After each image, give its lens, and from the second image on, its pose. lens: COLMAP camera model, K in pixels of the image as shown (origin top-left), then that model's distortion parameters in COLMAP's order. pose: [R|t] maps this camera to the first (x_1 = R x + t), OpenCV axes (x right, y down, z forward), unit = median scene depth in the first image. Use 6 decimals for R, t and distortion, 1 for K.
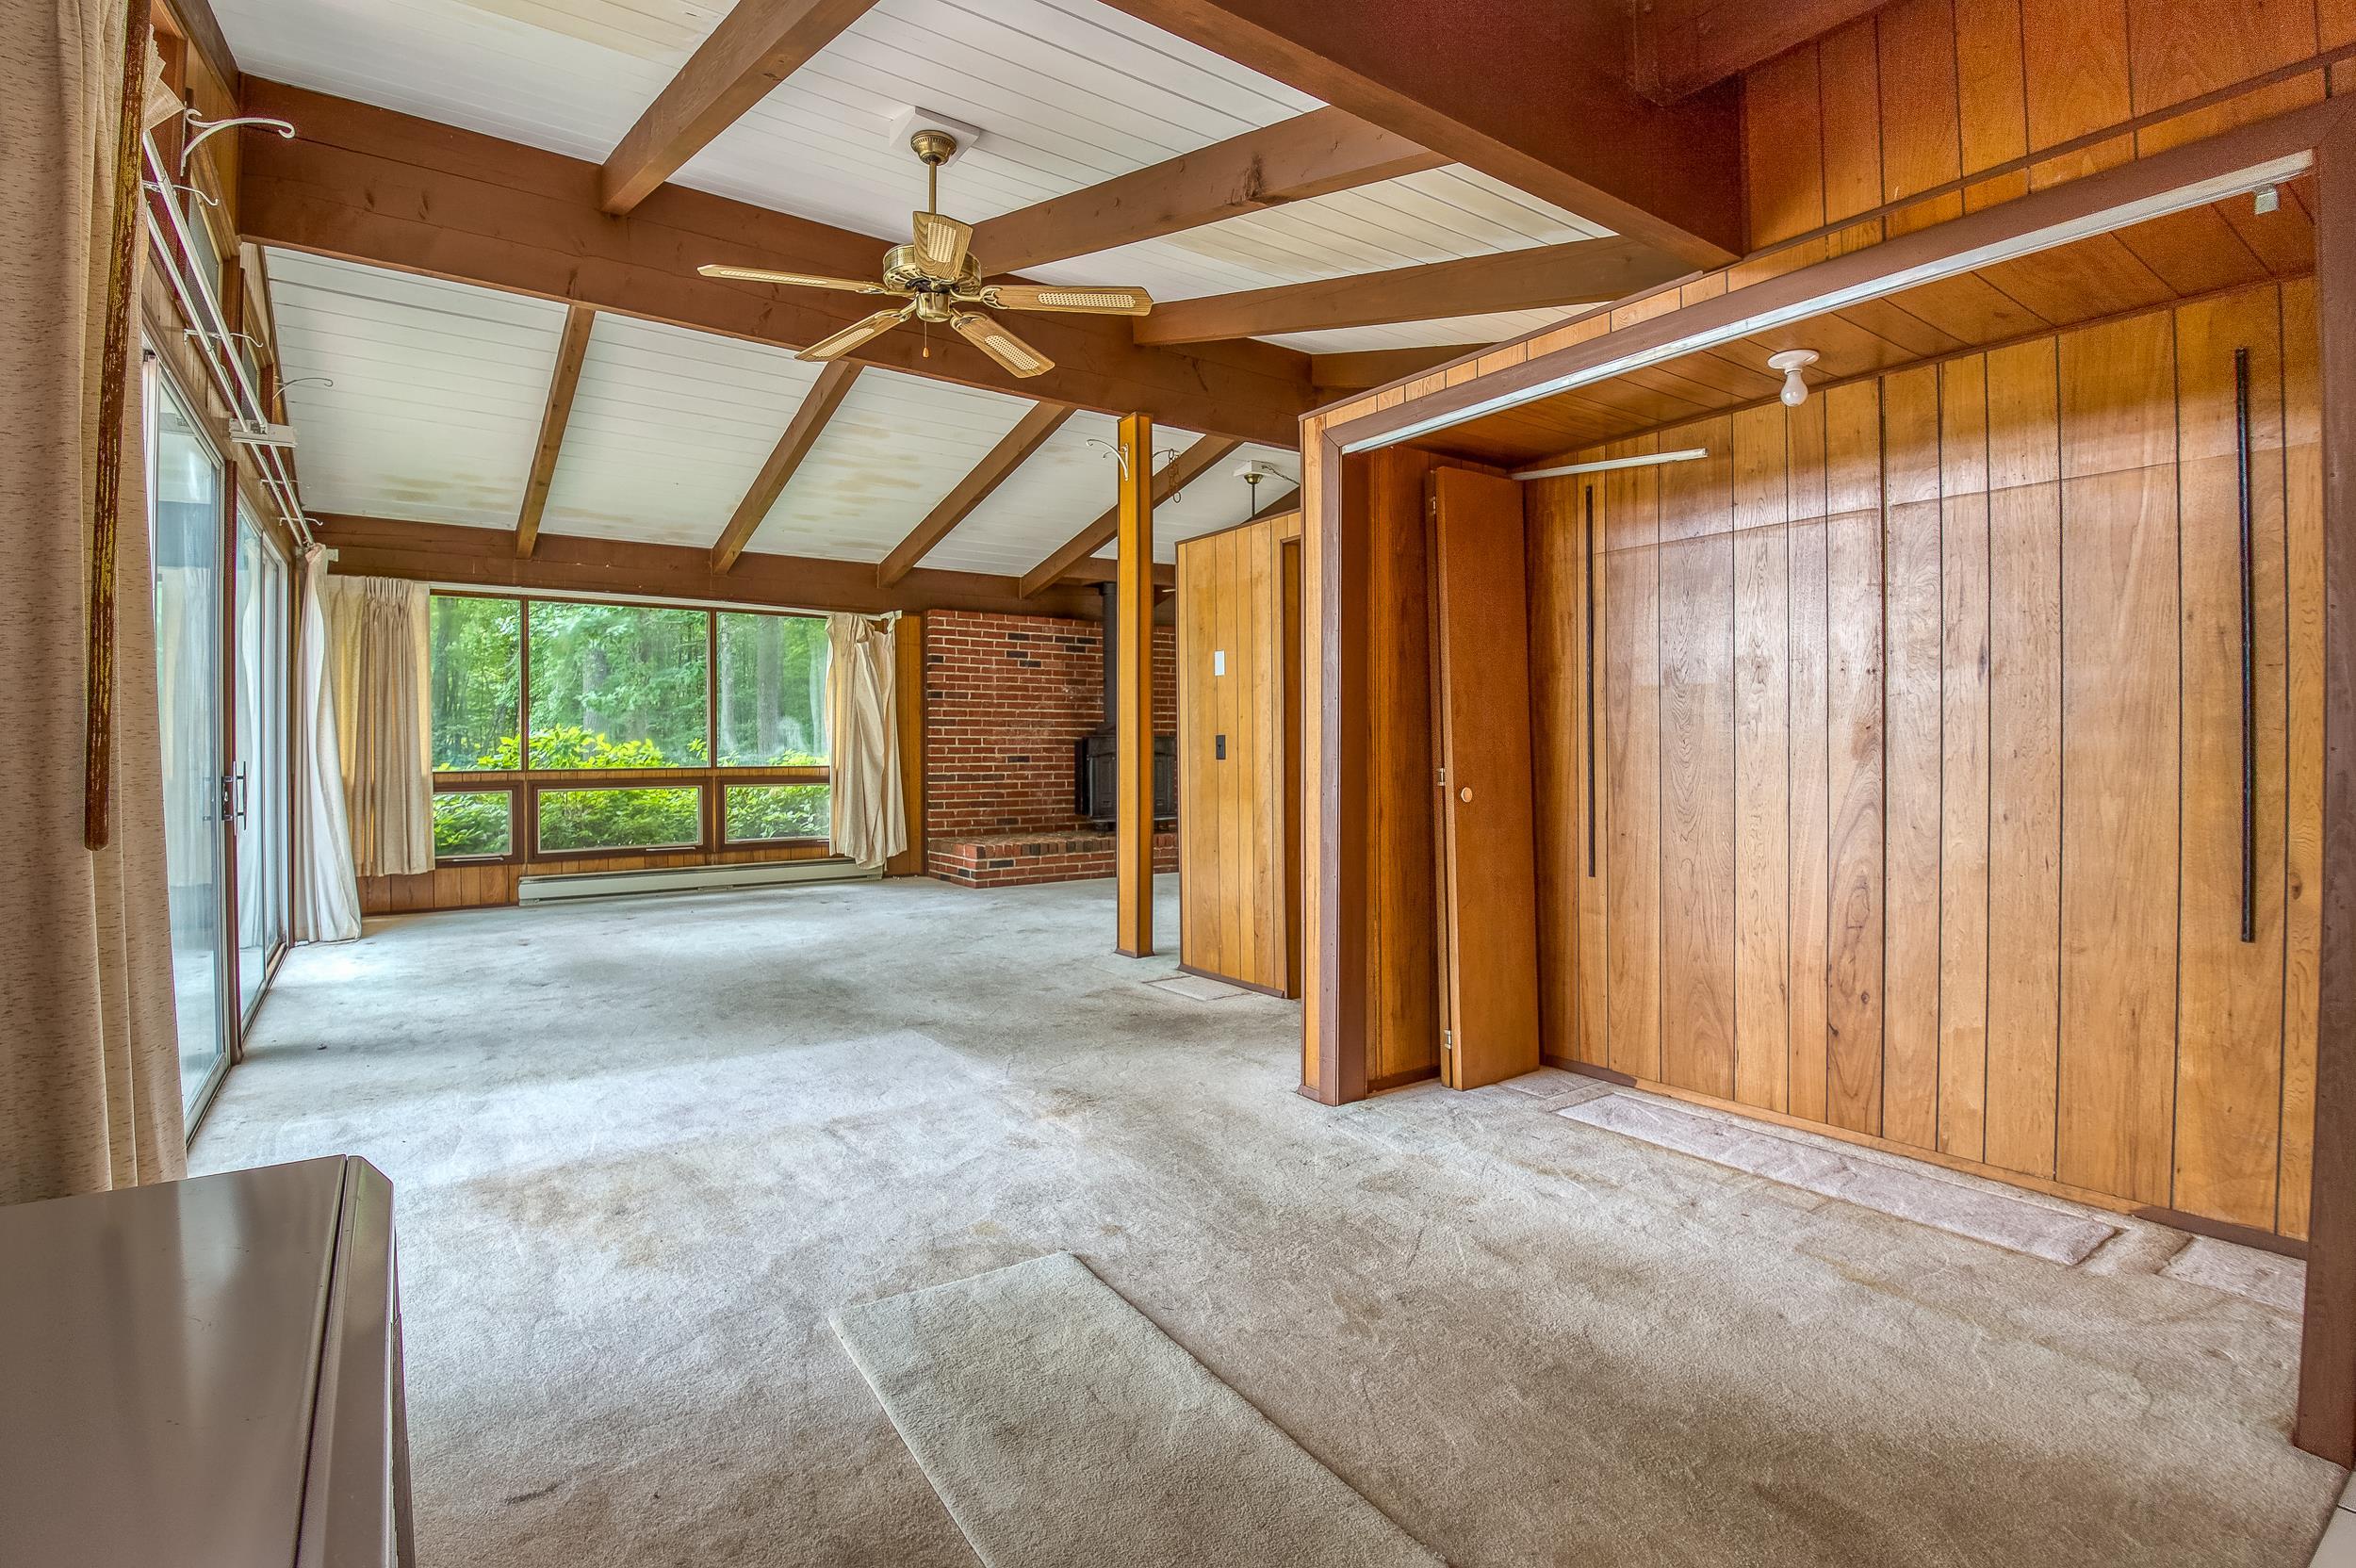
lens RADIAL K [[1105.2, 0, 1161.3], [0, 1105.2, 755.1], [0, 0, 1]] dist [-0.035687, -0.001142]
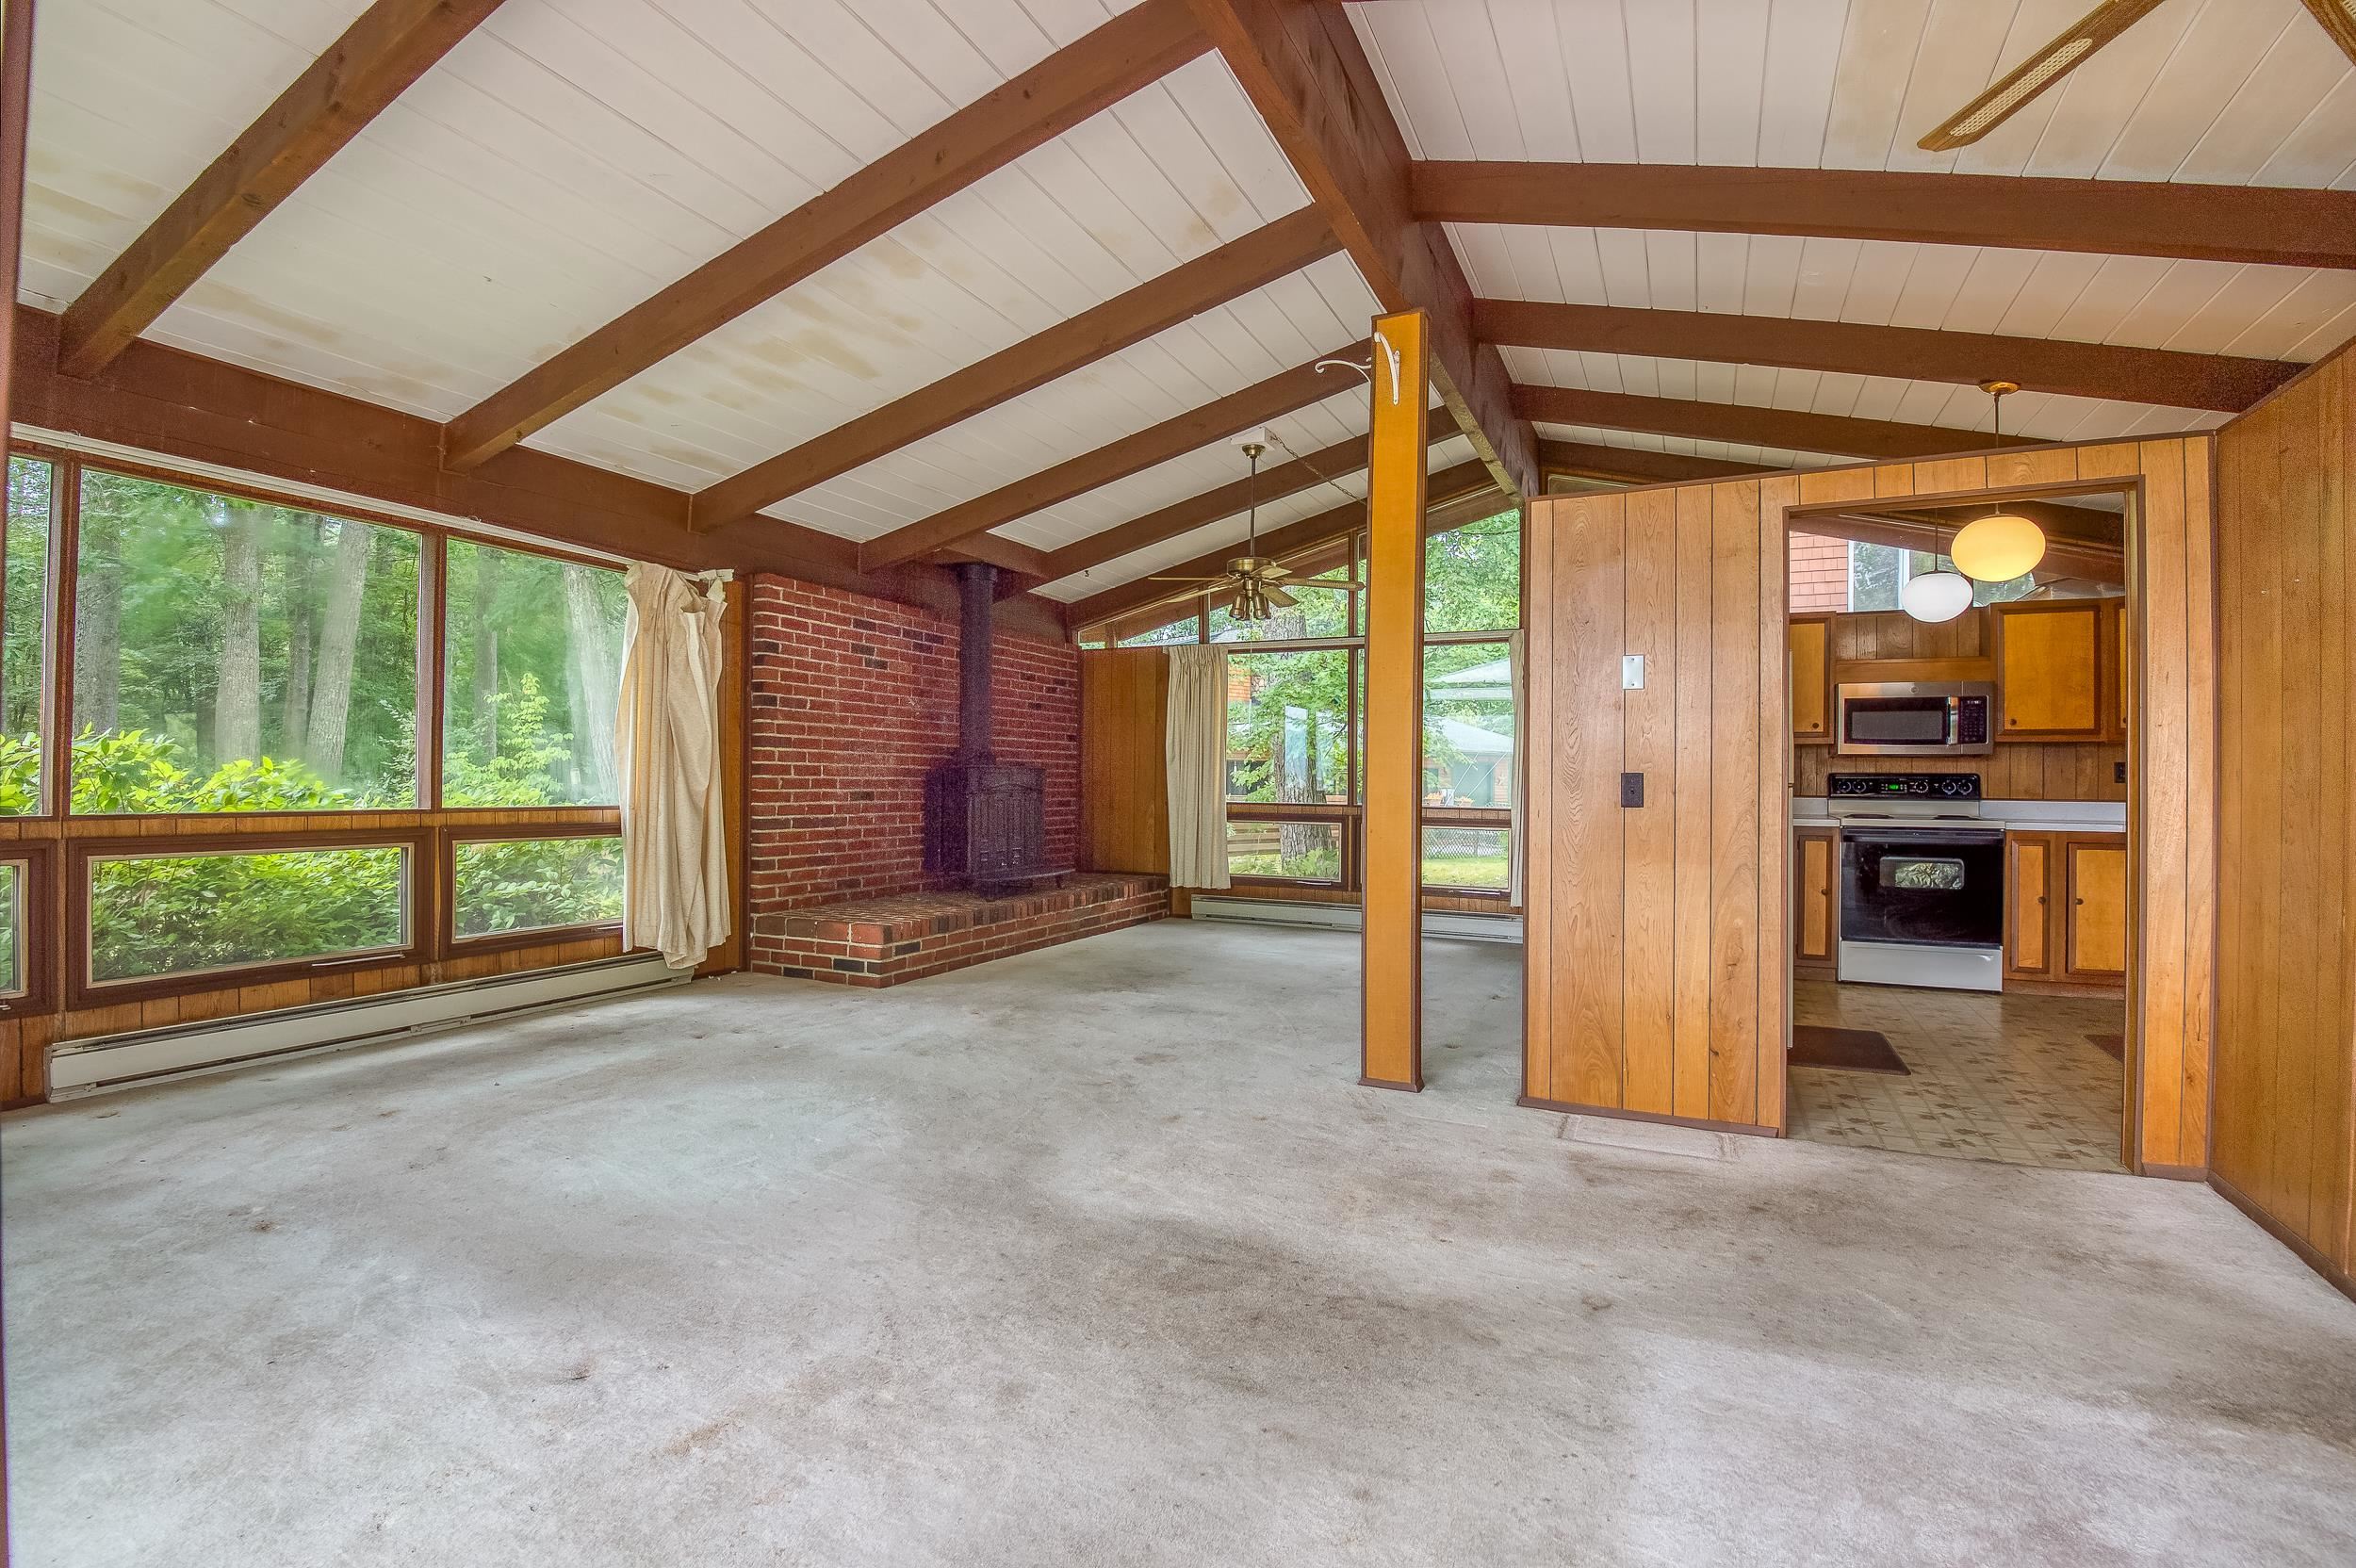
lens RADIAL K [[1105.2, 0, 1192.2], [0, 1105.2, 780.9], [0, 0, 1]] dist [-0.035687, -0.001142]
pose [[0.876425, 0.012430, 0.481378, -0.299944], [-0.009507, 0.999919, -0.008510, -0.002356], [-0.481444, 0.002882, 0.876472, 0.287326]]
